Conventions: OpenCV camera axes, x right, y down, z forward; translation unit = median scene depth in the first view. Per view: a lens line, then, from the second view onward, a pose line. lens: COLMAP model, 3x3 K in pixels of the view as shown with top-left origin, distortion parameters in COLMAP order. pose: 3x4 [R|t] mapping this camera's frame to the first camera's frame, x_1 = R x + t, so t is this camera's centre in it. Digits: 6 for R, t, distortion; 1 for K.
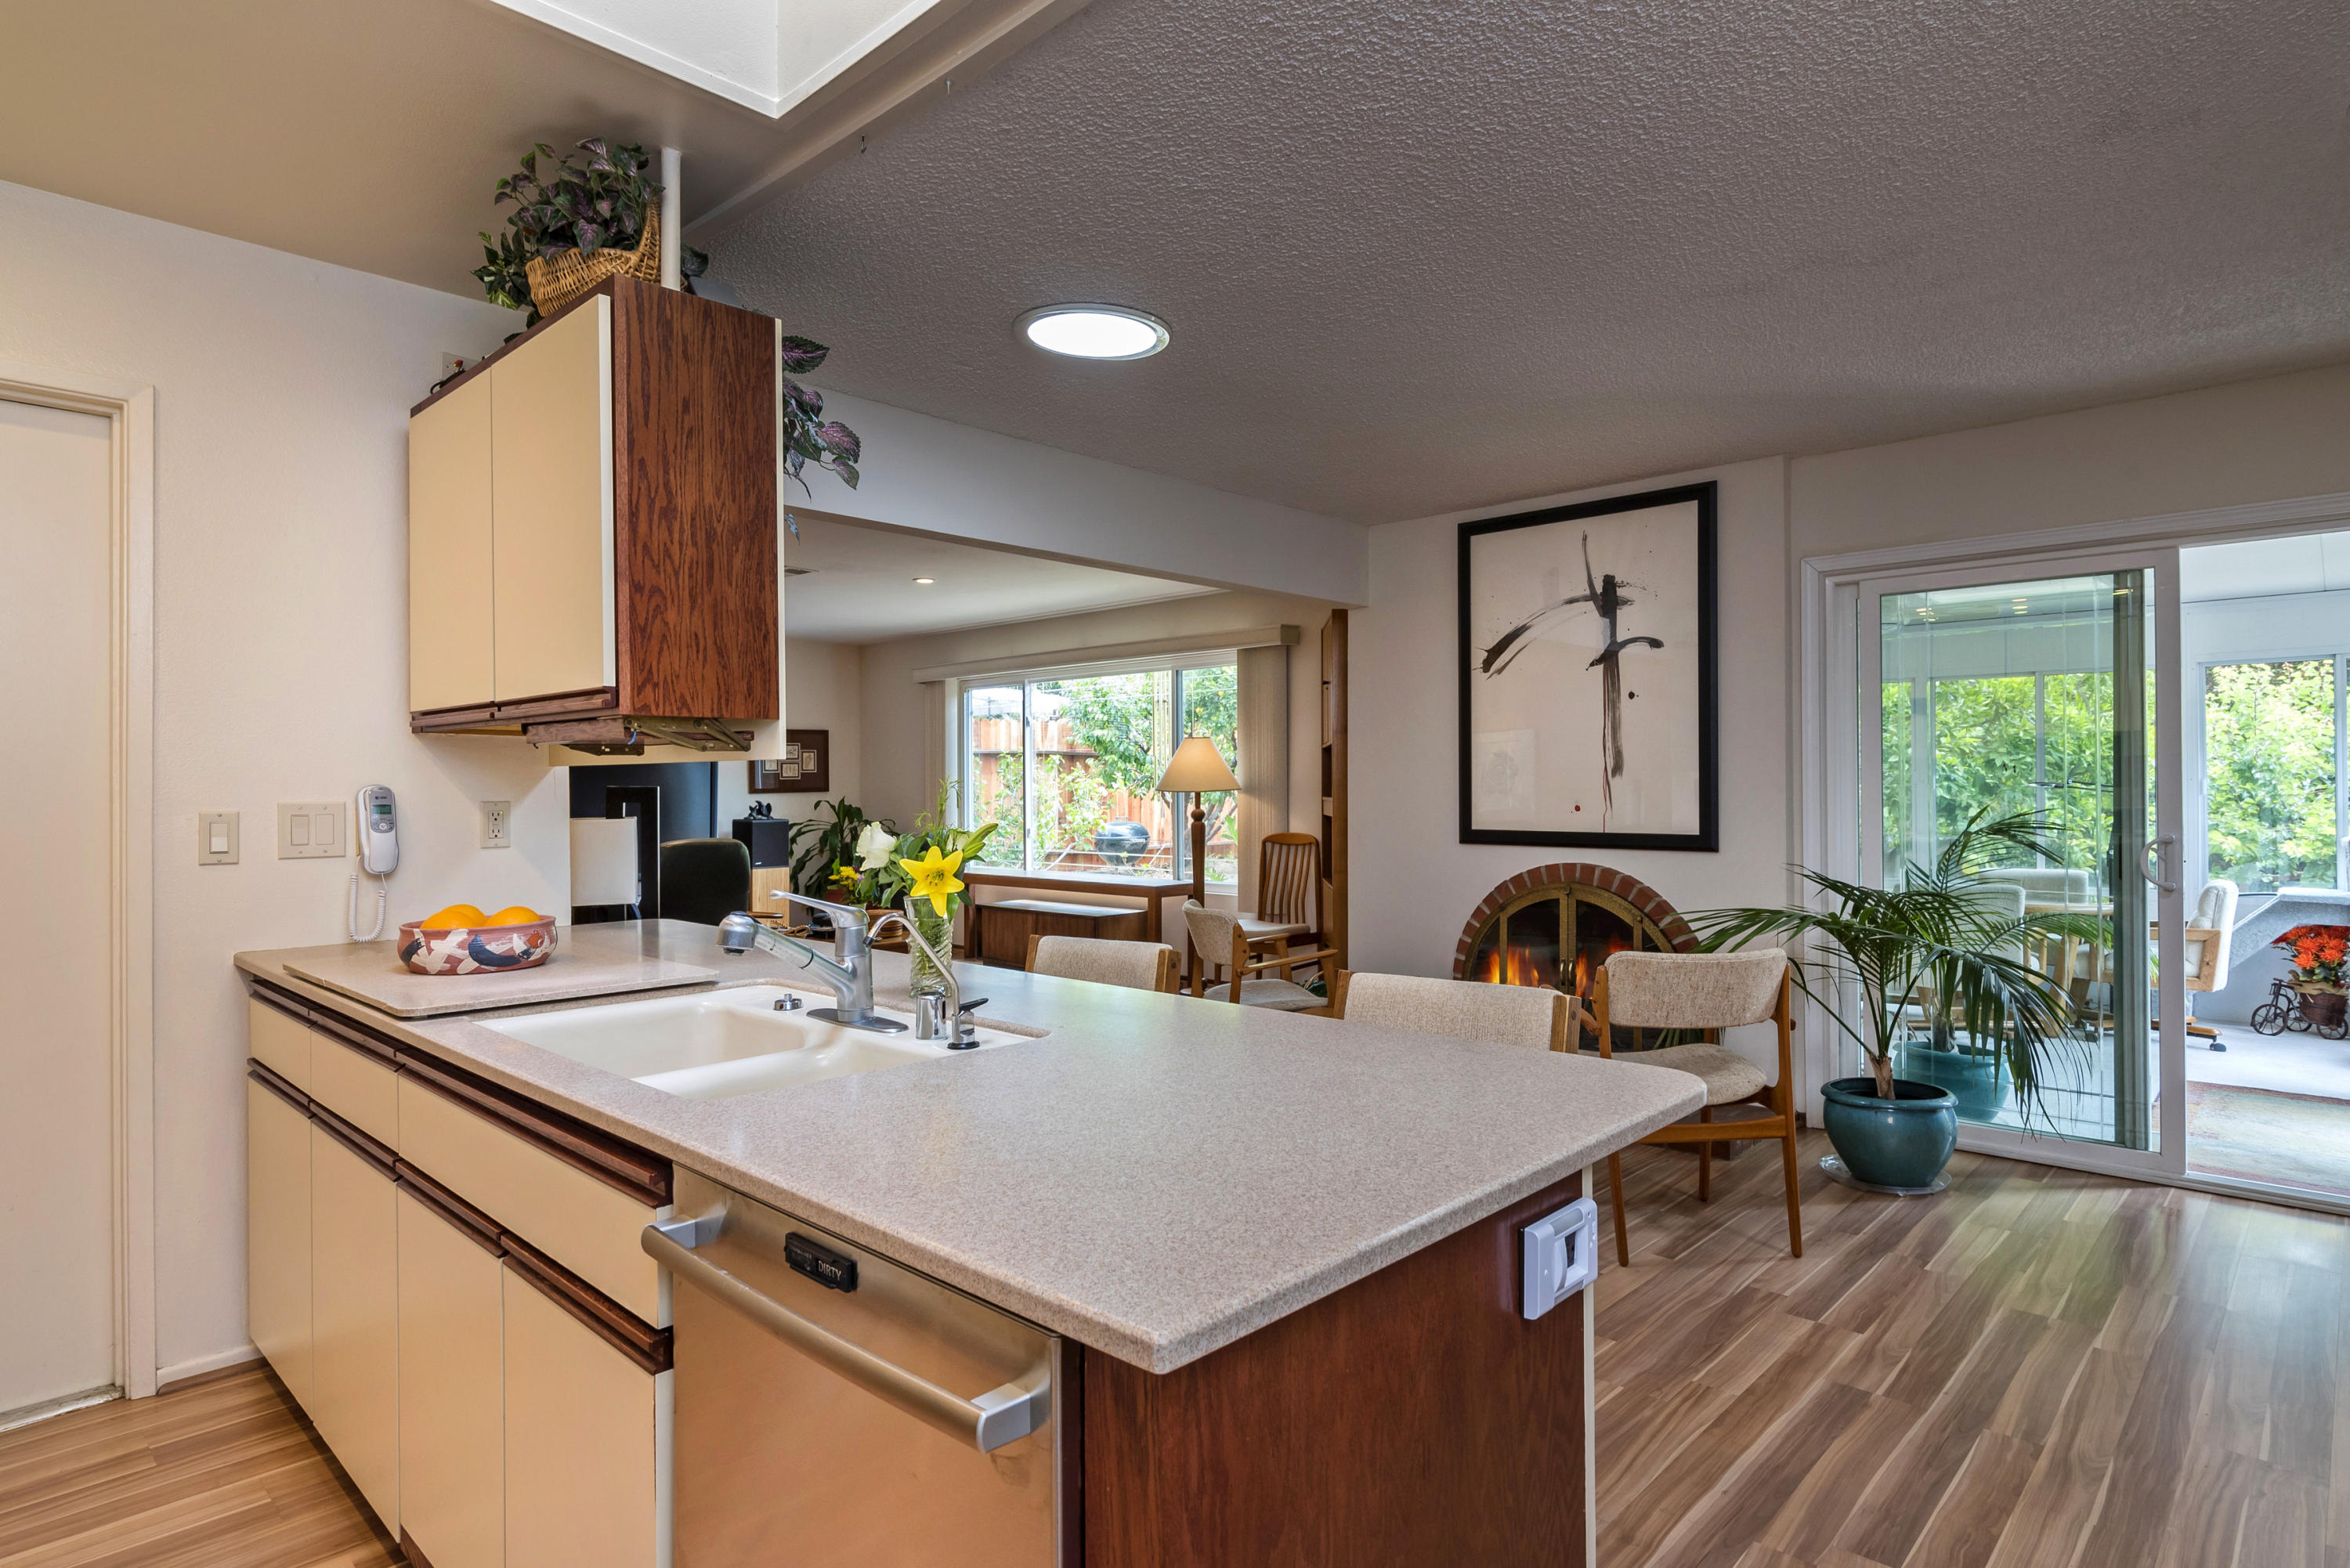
lens RADIAL K [[1258.0, 0, 1175.5], [0, 1258.0, 785.8], [0, 0, 1]] dist [-0.002802, -0.000416]
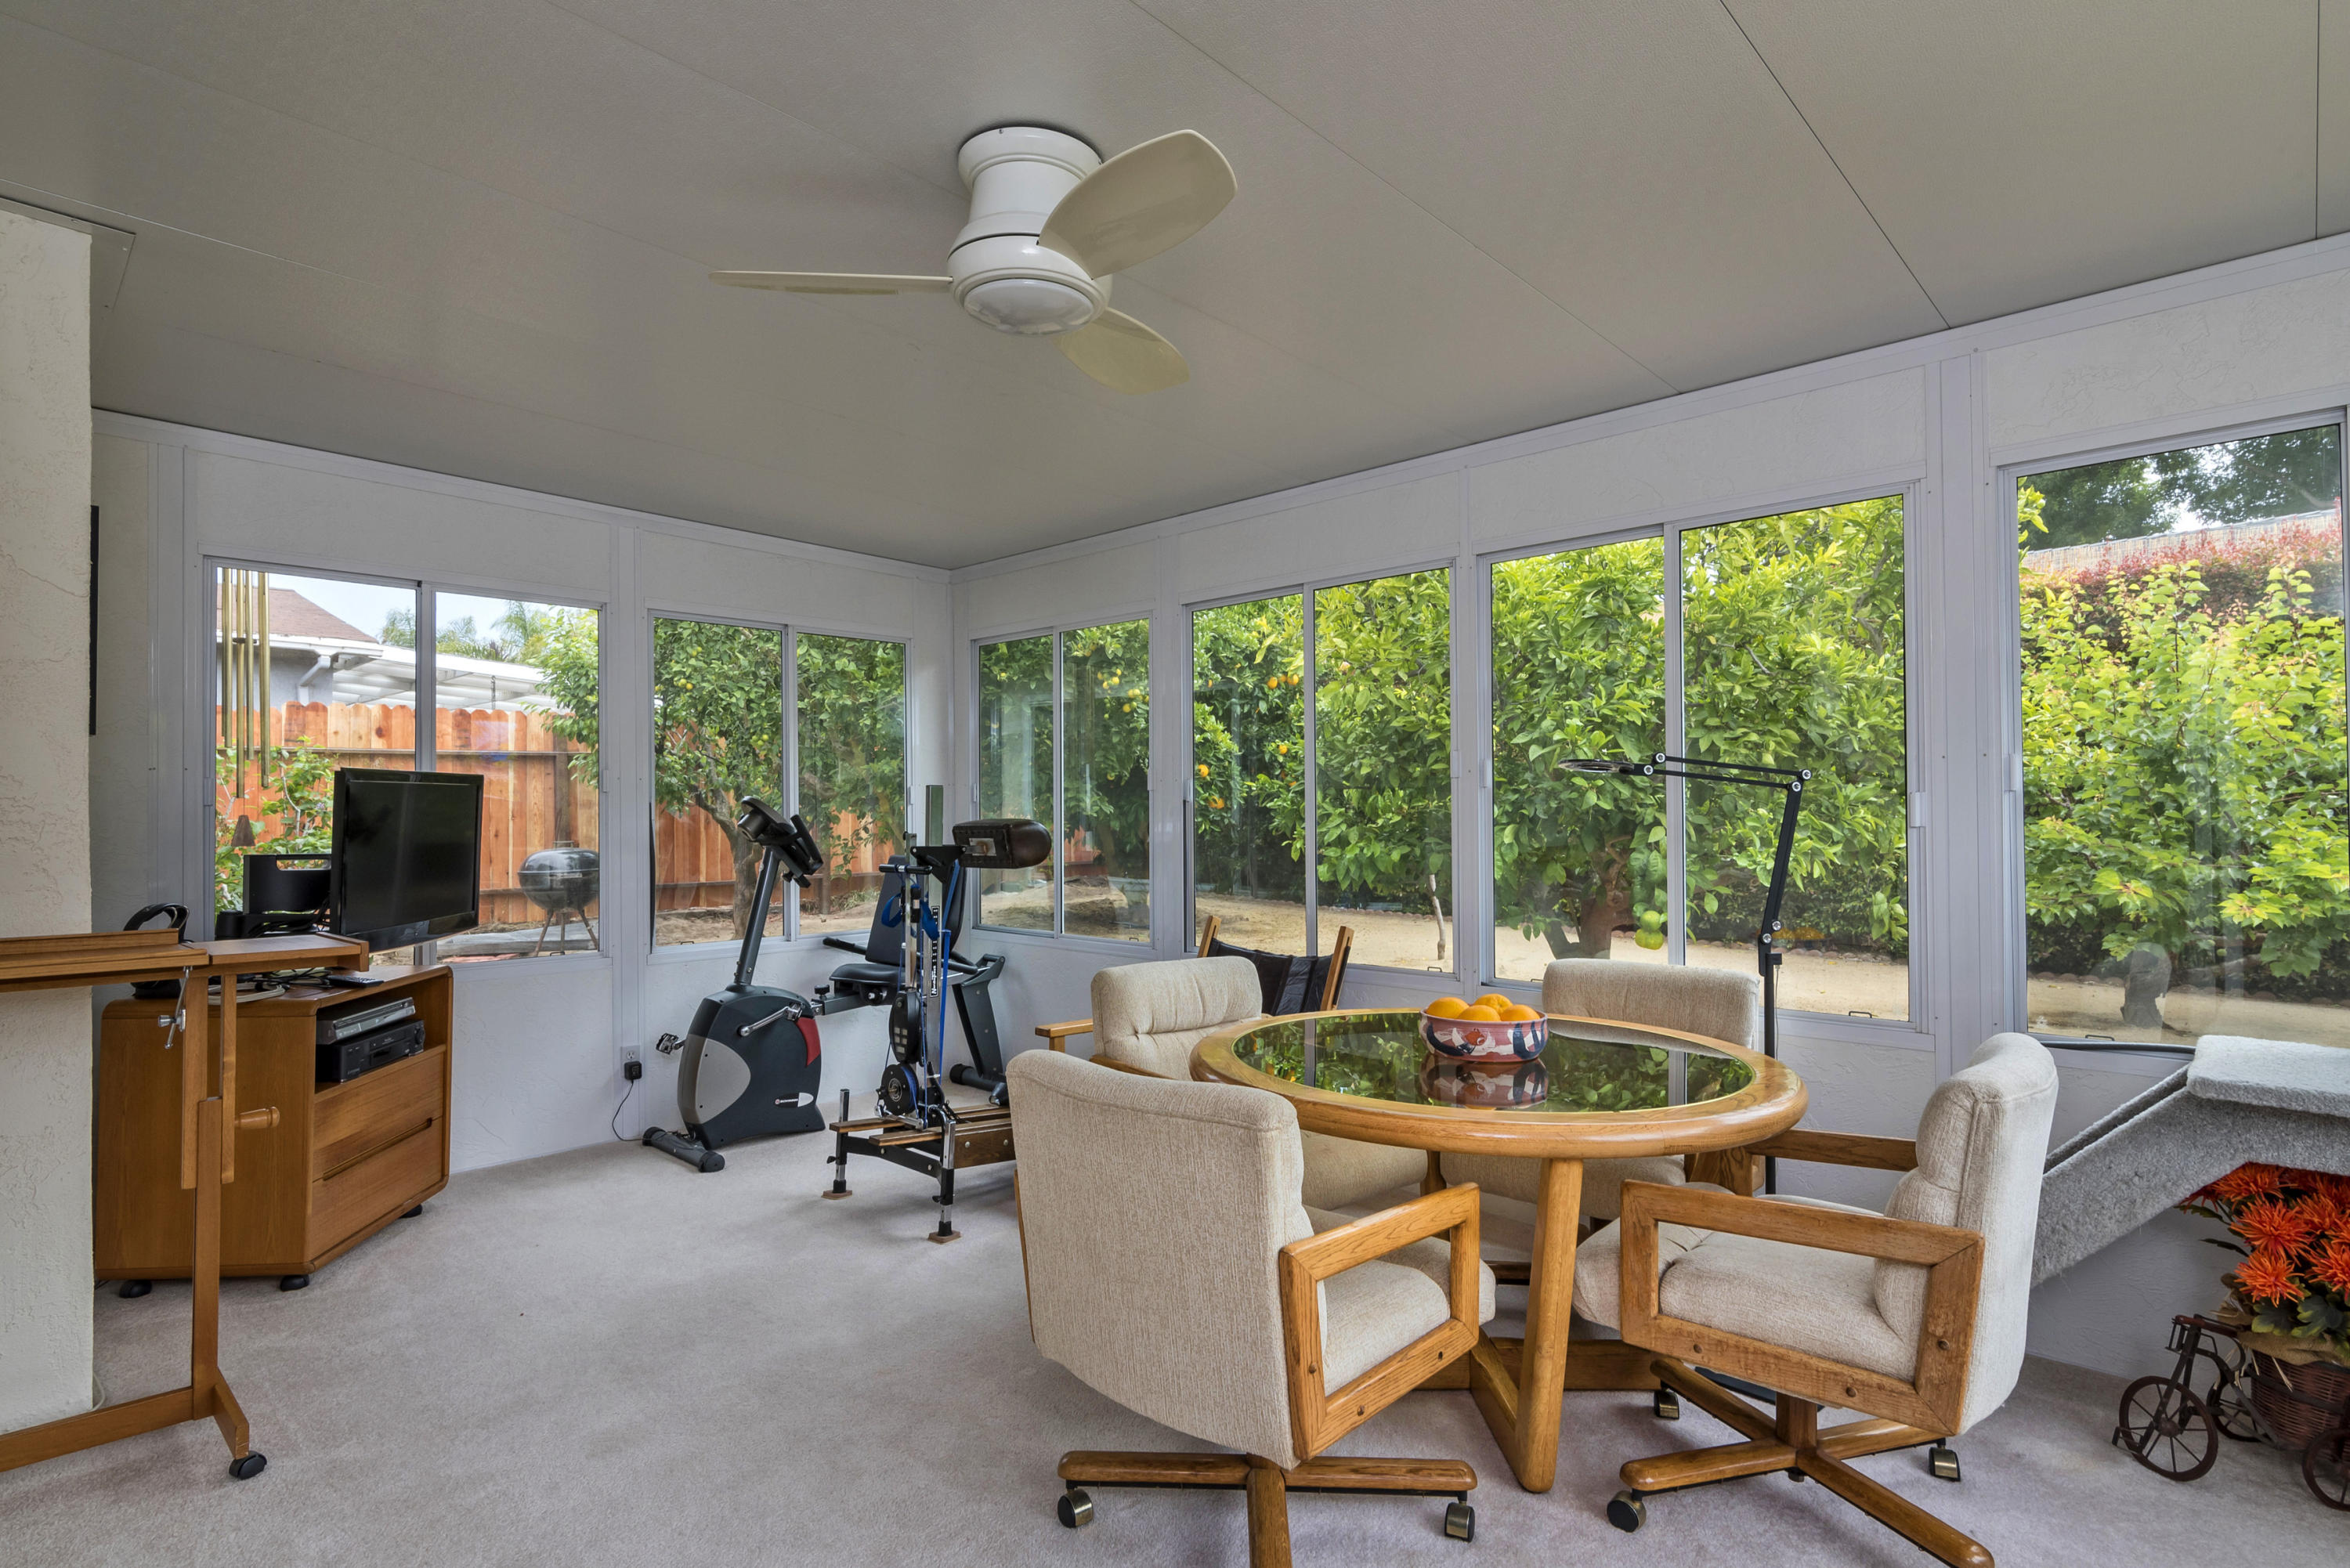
lens RADIAL K [[1250.8, 0, 1174.2], [0, 1250.8, 792.0], [0, 0, 1]] dist [0.002249, 0.000304]
pose [[0.999922, -0.002325, 0.012271, 0.397050], [0.002423, 0.999965, -0.007974, 0.005396], [-0.012252, 0.008003, 0.999893, 0.438128]]
